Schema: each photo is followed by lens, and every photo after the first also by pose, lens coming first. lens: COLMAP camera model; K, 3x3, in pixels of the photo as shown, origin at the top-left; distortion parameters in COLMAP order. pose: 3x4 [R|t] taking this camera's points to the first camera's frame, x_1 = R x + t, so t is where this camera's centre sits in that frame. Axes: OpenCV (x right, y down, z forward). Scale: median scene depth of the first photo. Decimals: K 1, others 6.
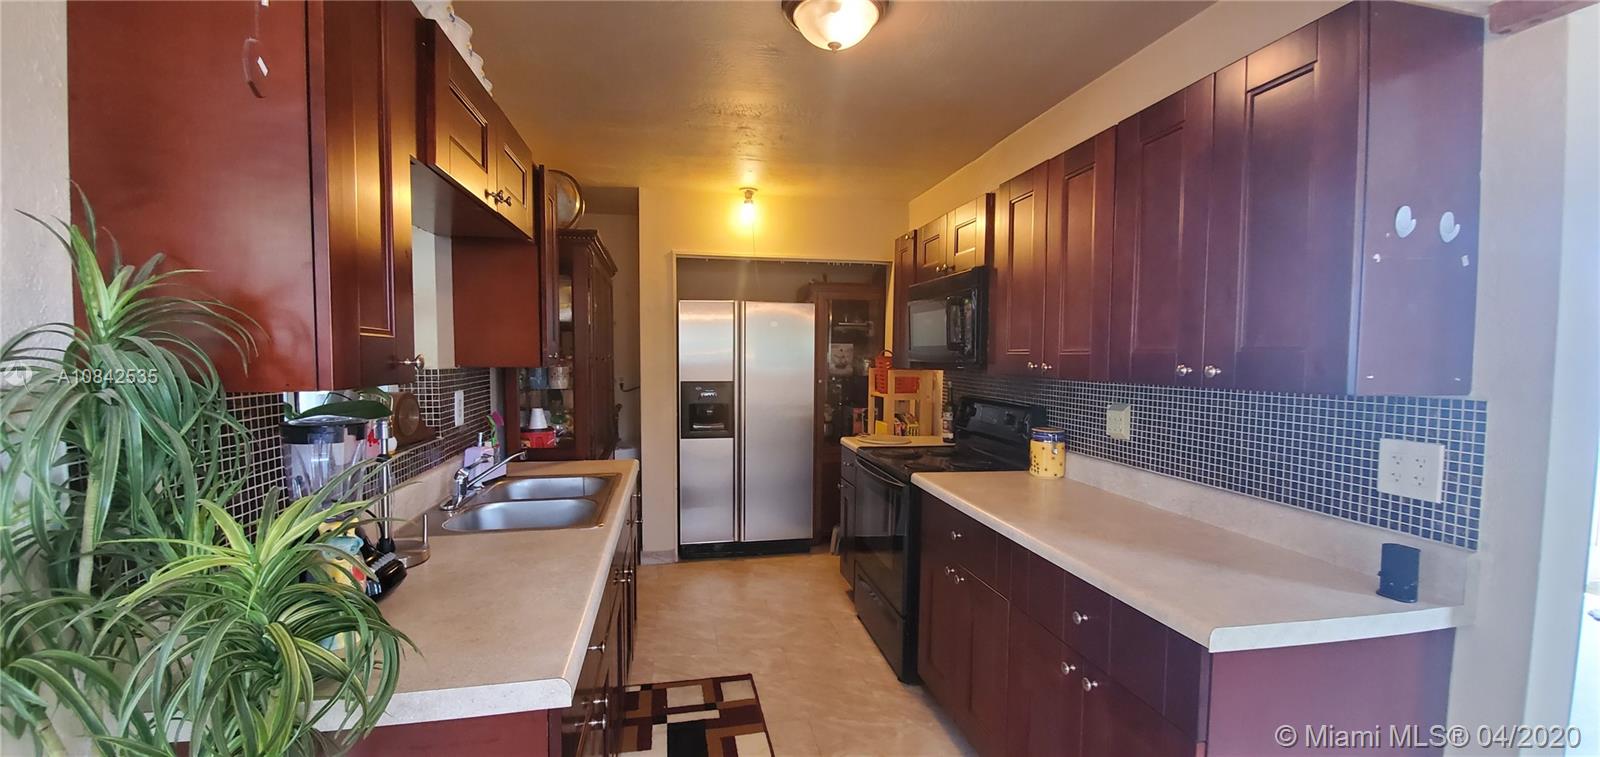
lens RADIAL K [[634.8, 0, 793.4], [0, 634.8, 385.6], [0, 0, 1]] dist [0.017152, -0.020973]
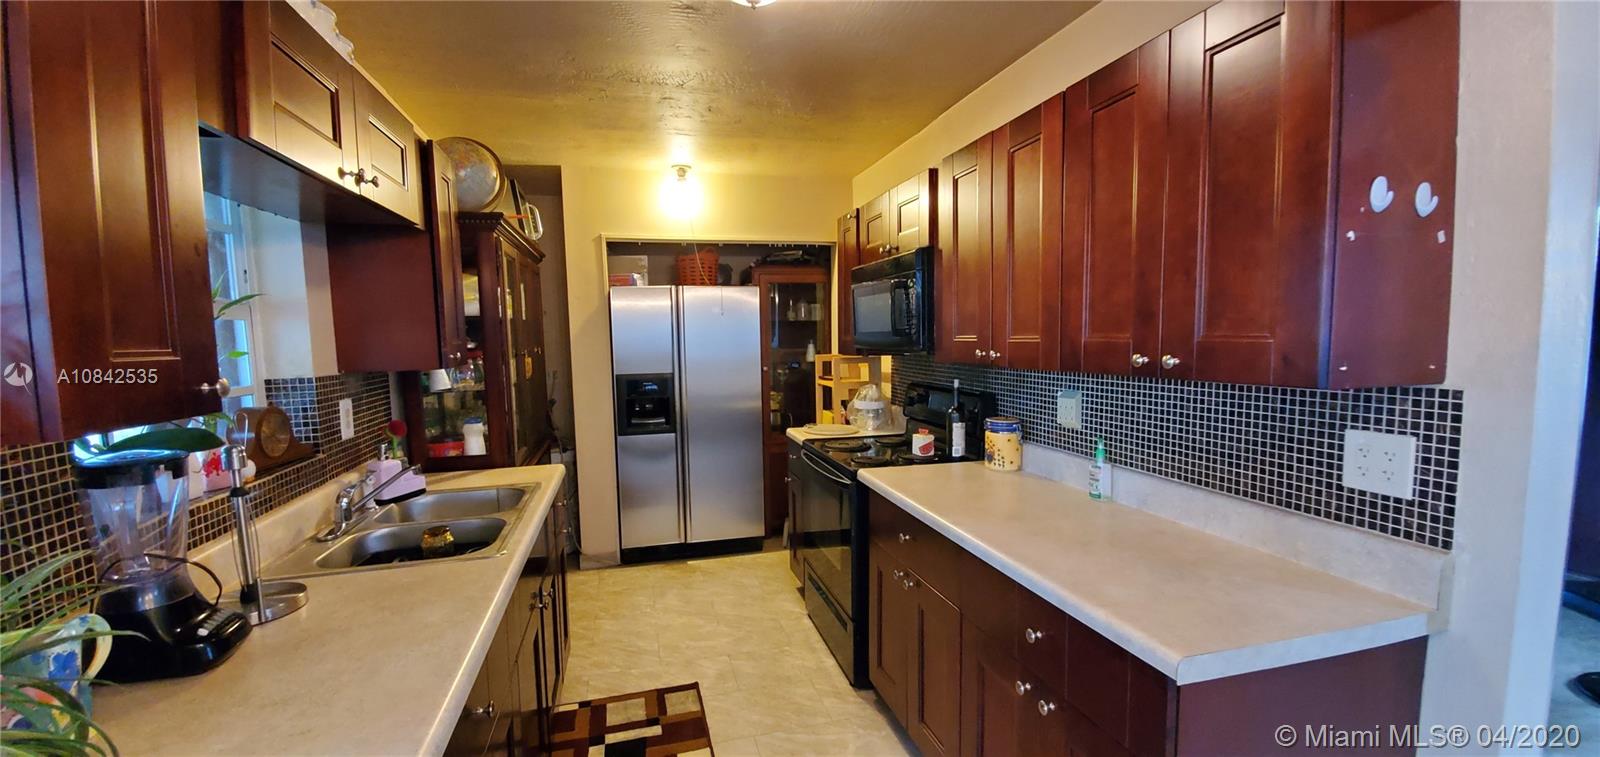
lens RADIAL K [[634.8, 0, 793.4], [0, 634.8, 385.6], [0, 0, 1]] dist [0.017152, -0.020973]
pose [[0.997196, -0.031299, 0.067978, 0.039256], [0.029153, 0.999052, 0.032338, -0.024302], [-0.068926, -0.030266, 0.997163, 0.090000]]
